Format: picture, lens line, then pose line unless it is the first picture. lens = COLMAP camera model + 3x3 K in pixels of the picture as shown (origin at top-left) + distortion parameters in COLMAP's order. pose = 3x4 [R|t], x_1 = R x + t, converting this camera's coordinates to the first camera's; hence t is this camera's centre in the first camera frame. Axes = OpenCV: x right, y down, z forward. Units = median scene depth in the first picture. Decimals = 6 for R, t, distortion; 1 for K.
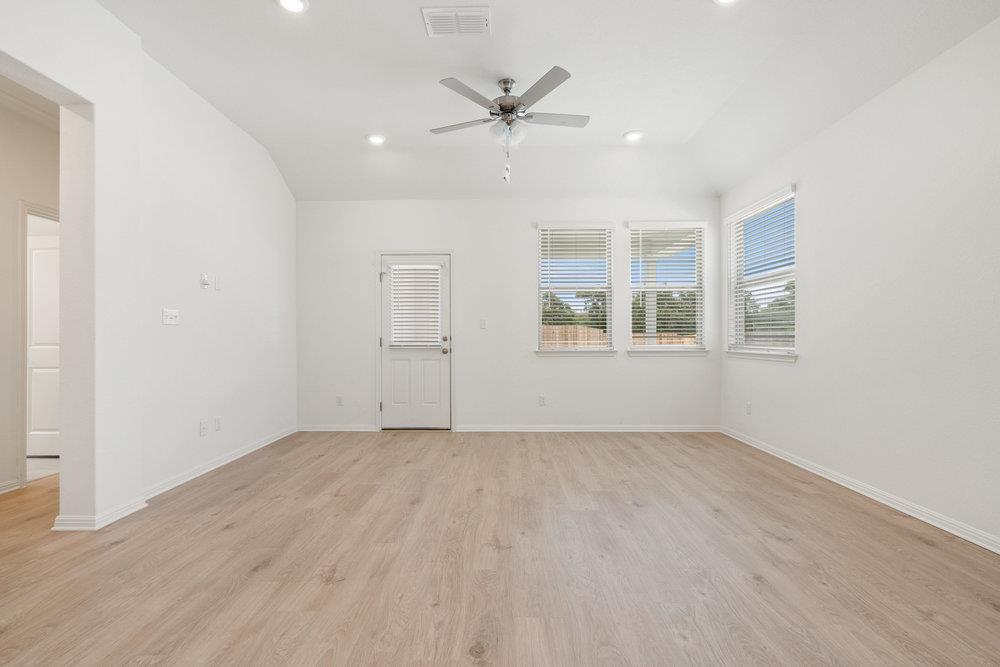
lens RADIAL K [[461.0, 0, 495.5], [0, 461.0, 335.5], [0, 0, 1]] dist [0.000314, 0.000339]
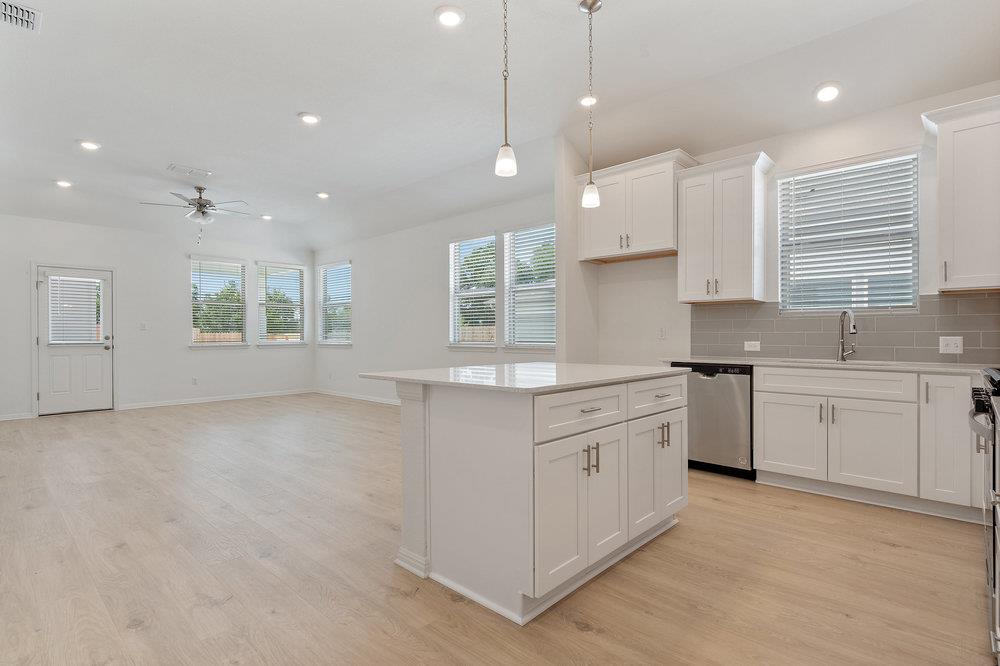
lens RADIAL K [[495.1, 0, 500.0], [0, 495.1, 333.0], [0, 0, 1]] dist [-0.000564, 0.001100]
pose [[0.669287, -0.000215, 0.743004, -0.473385], [0.002007, 0.999997, -0.001518, -0.002246], [-0.743001, 0.002508, 0.669286, -0.842778]]
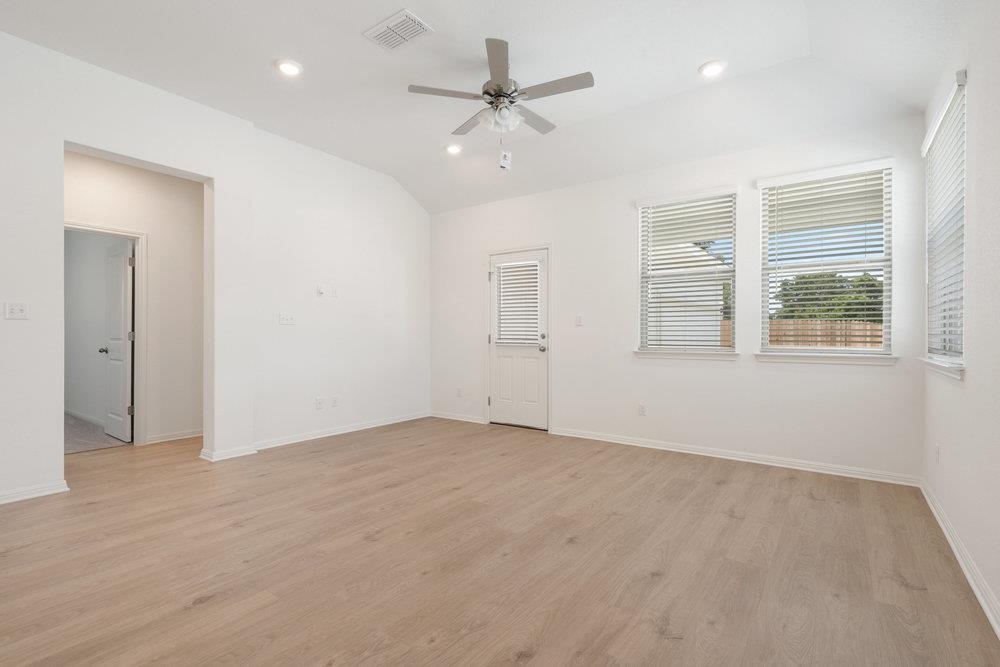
lens RADIAL K [[473.8, 0, 494.6], [0, 473.8, 333.0], [0, 0, 1]] dist [0.004109, 0.000646]
pose [[0.816555, 0.002223, -0.577263, 0.453455], [-0.001947, 0.999998, 0.001096, -0.000764], [0.577264, 0.000229, 0.816557, 0.156392]]
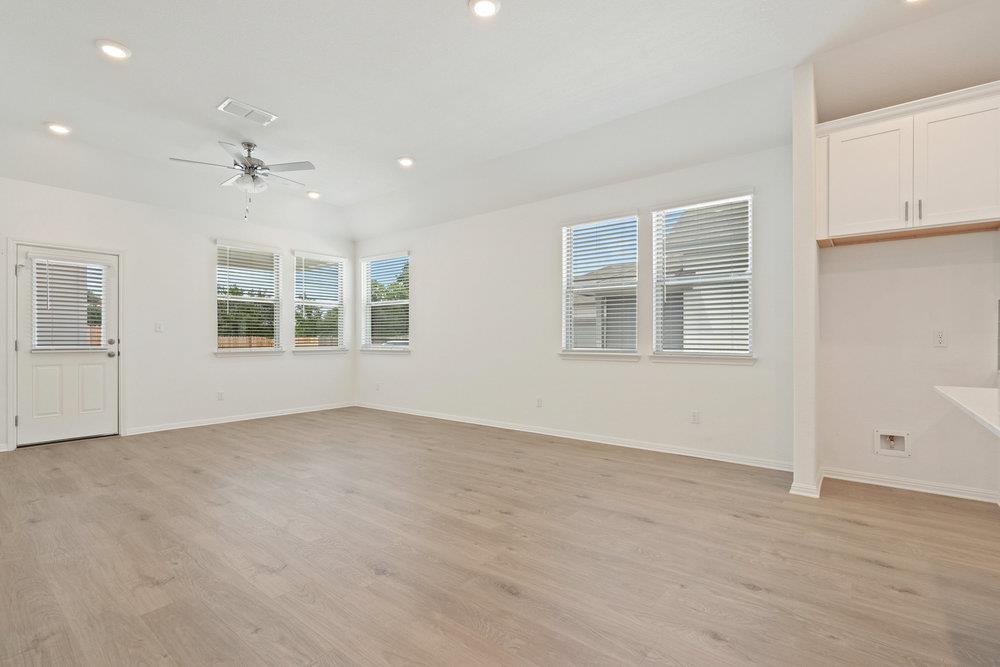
lens RADIAL K [[464.3, 0, 496.8], [0, 464.3, 335.9], [0, 0, 1]] dist [-0.001534, 0.000111]
pose [[0.611909, 0.006906, 0.790898, -0.458282], [-0.002288, 0.999973, -0.006962, -0.000354], [-0.790925, 0.002451, 0.611909, -0.282184]]
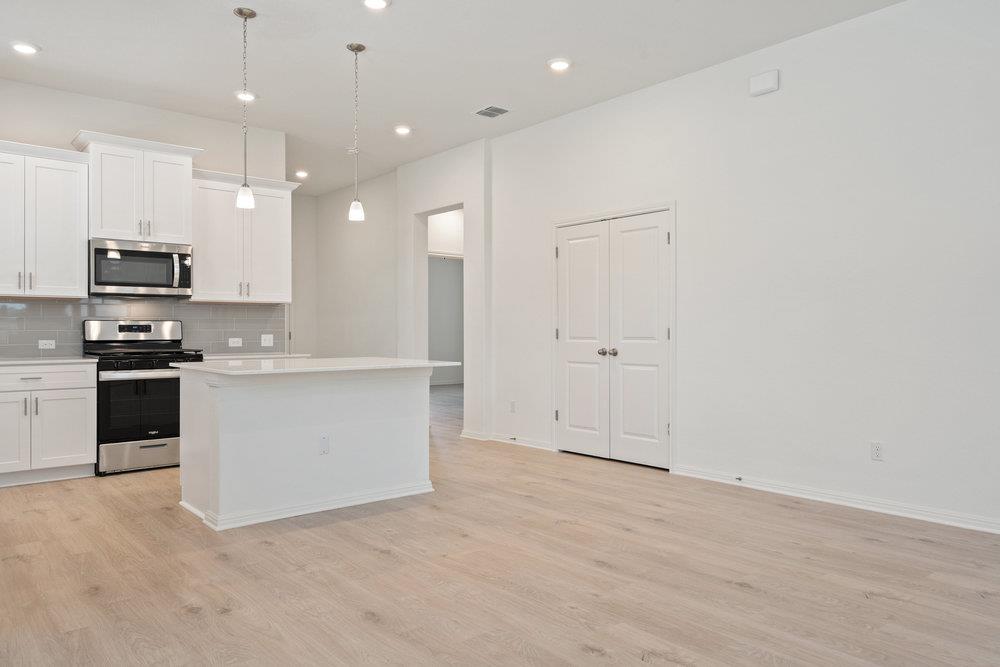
lens RADIAL K [[700.7, 0, 500.0], [0, 700.7, 333.5], [0, 0, 1]] dist [0.000869, -0.000458]
pose [[-0.750997, 0.003050, -0.660298, 0.472639], [0.002401, 0.999995, 0.001889, 0.001361], [0.660301, -0.000167, -0.751001, 0.462574]]
